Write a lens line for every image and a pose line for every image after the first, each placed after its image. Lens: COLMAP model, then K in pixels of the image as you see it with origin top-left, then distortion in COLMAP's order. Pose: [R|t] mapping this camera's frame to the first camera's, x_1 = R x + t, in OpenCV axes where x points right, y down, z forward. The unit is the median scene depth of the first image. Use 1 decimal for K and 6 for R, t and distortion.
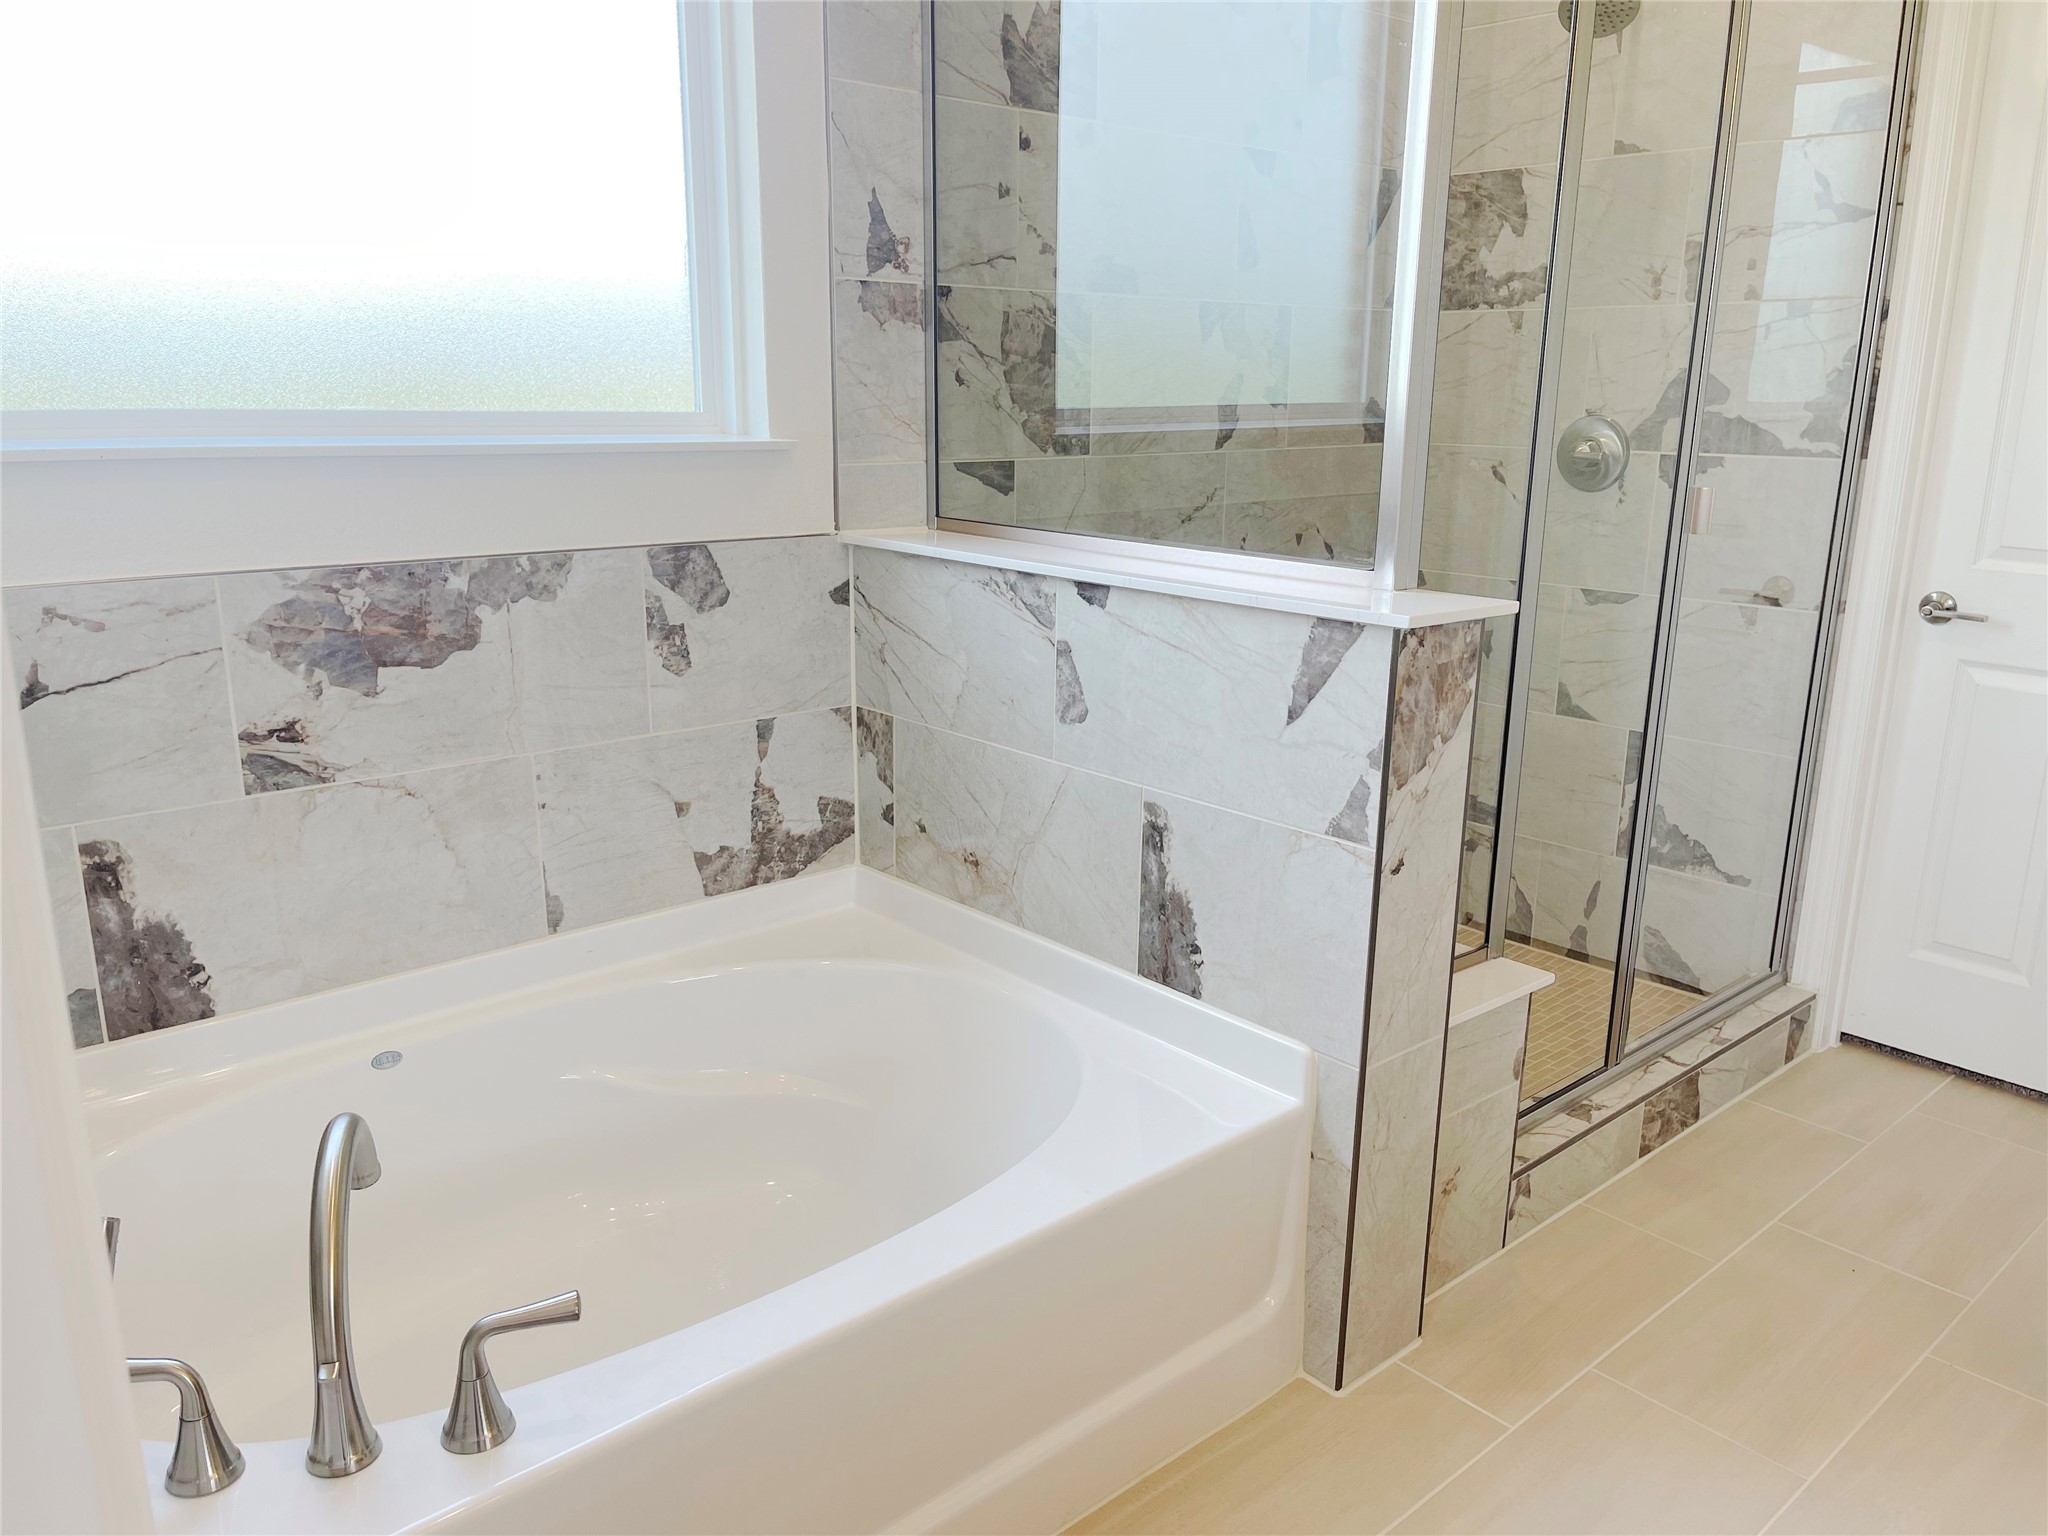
lens RADIAL K [[1539.3, 0, 1024.0], [0, 1539.3, 768.0], [0, 0, 1]] dist [0.049618, -0.079933]
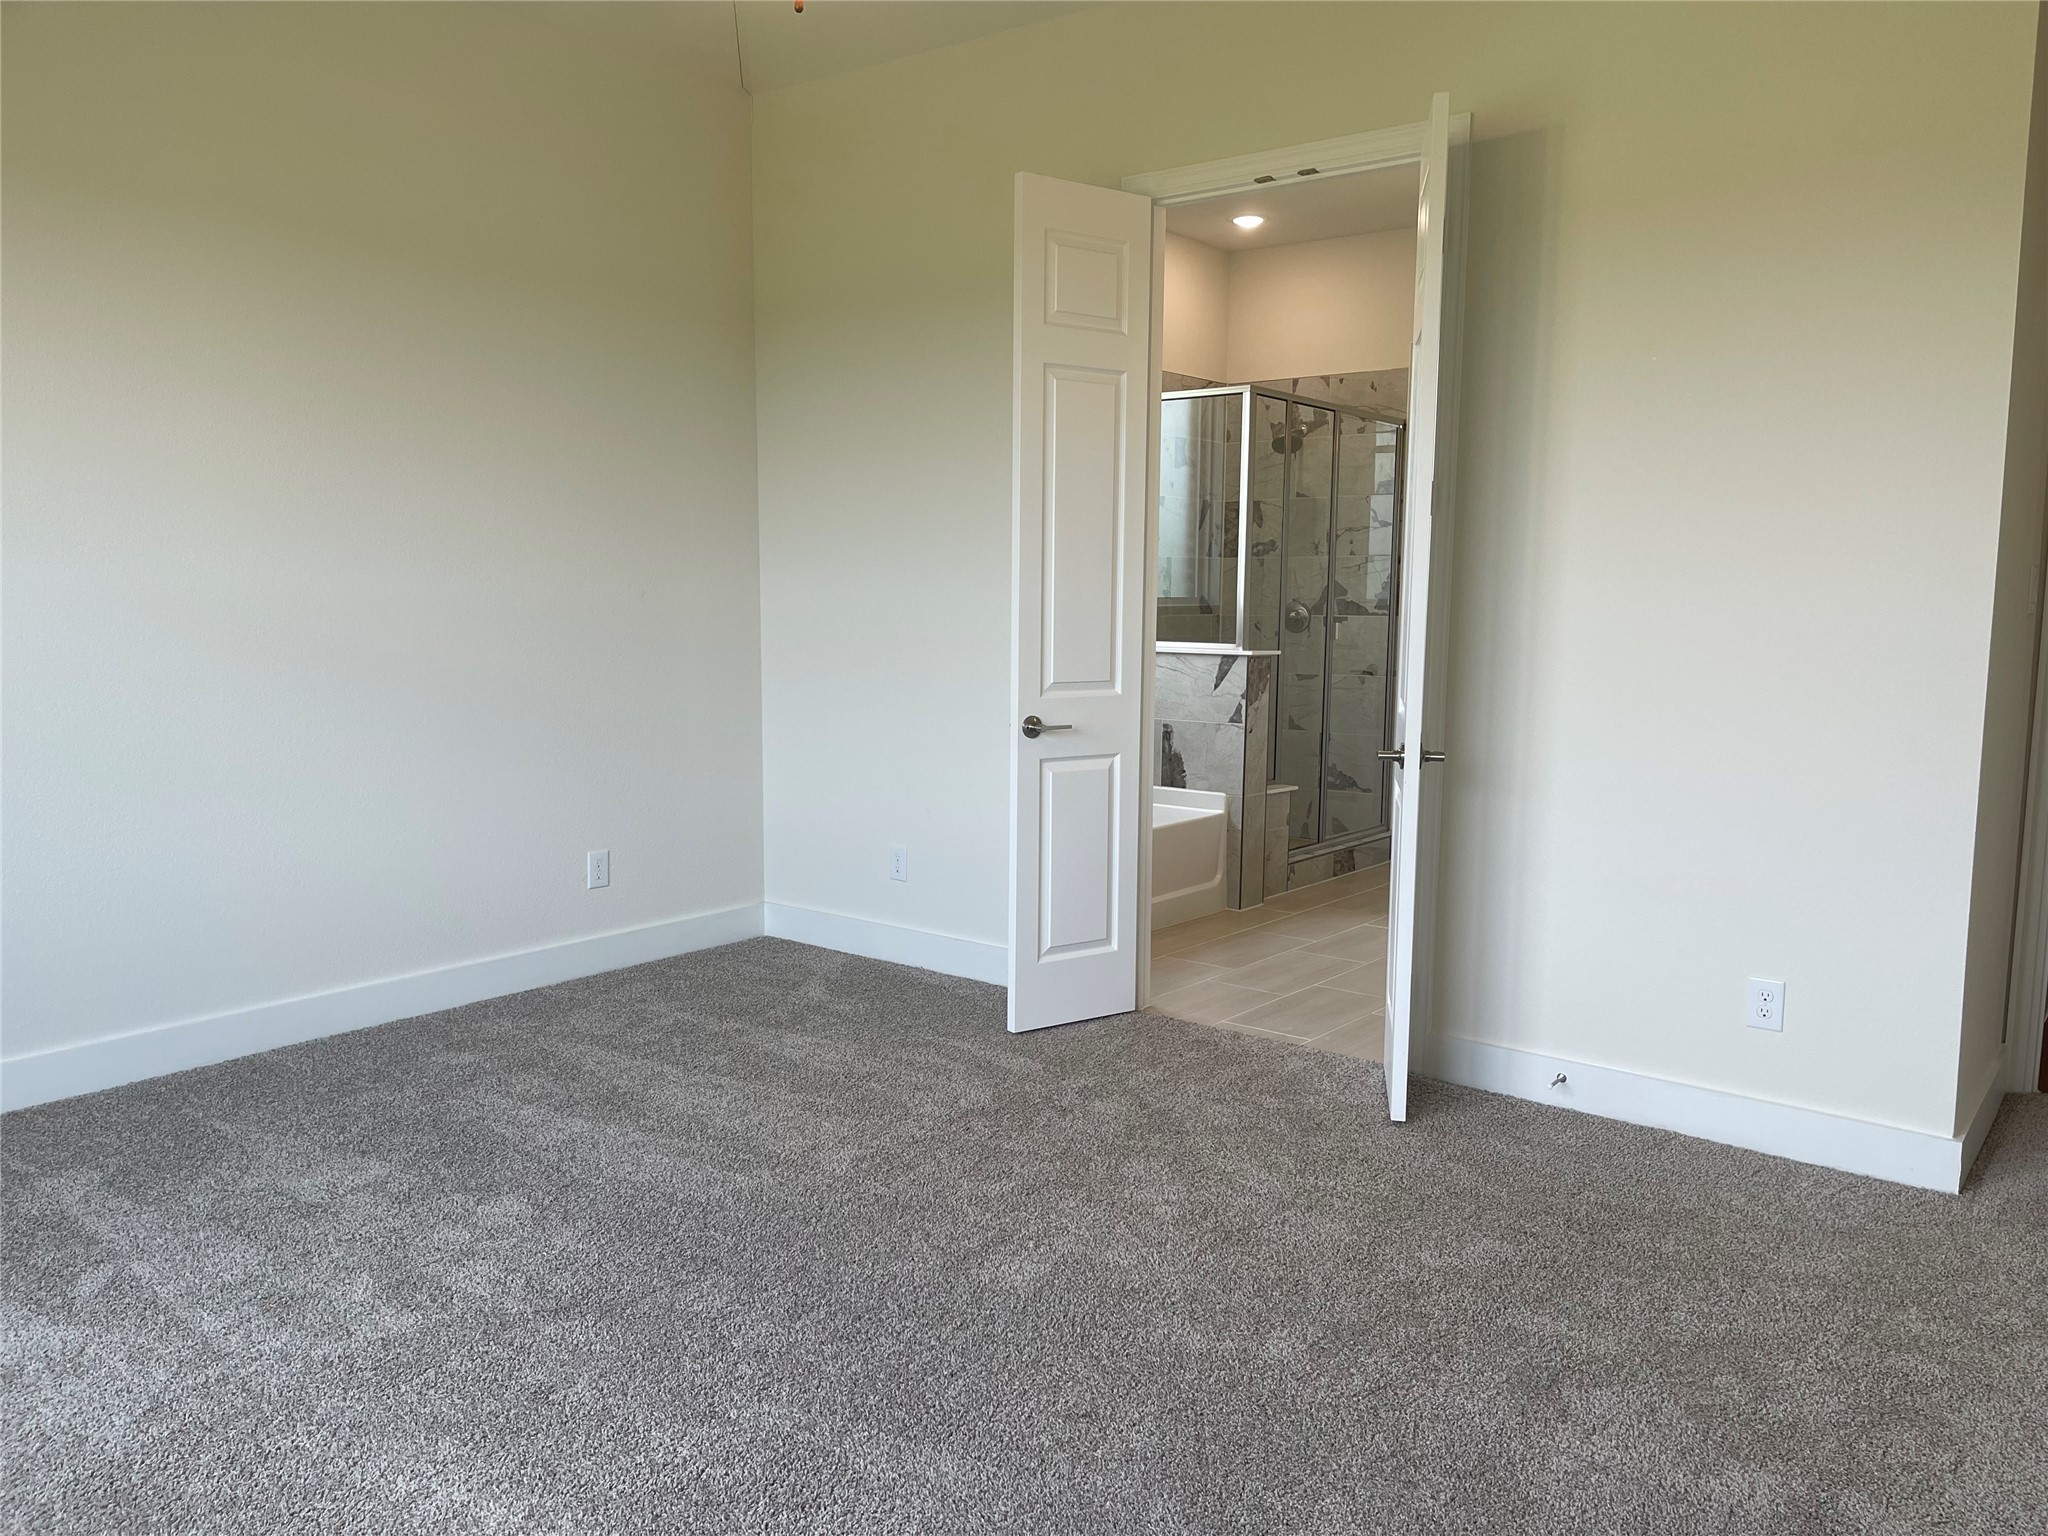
lens RADIAL K [[1517.2, 0, 1024.0], [0, 1517.2, 768.0], [0, 0, 1]] dist [0.050156, 0.000134]
pose [[0.984468, -0.022650, 0.174100, -0.727117], [0.045626, 0.990578, -0.129126, 0.492503], [-0.169535, 0.135064, 0.976225, -1.874883]]
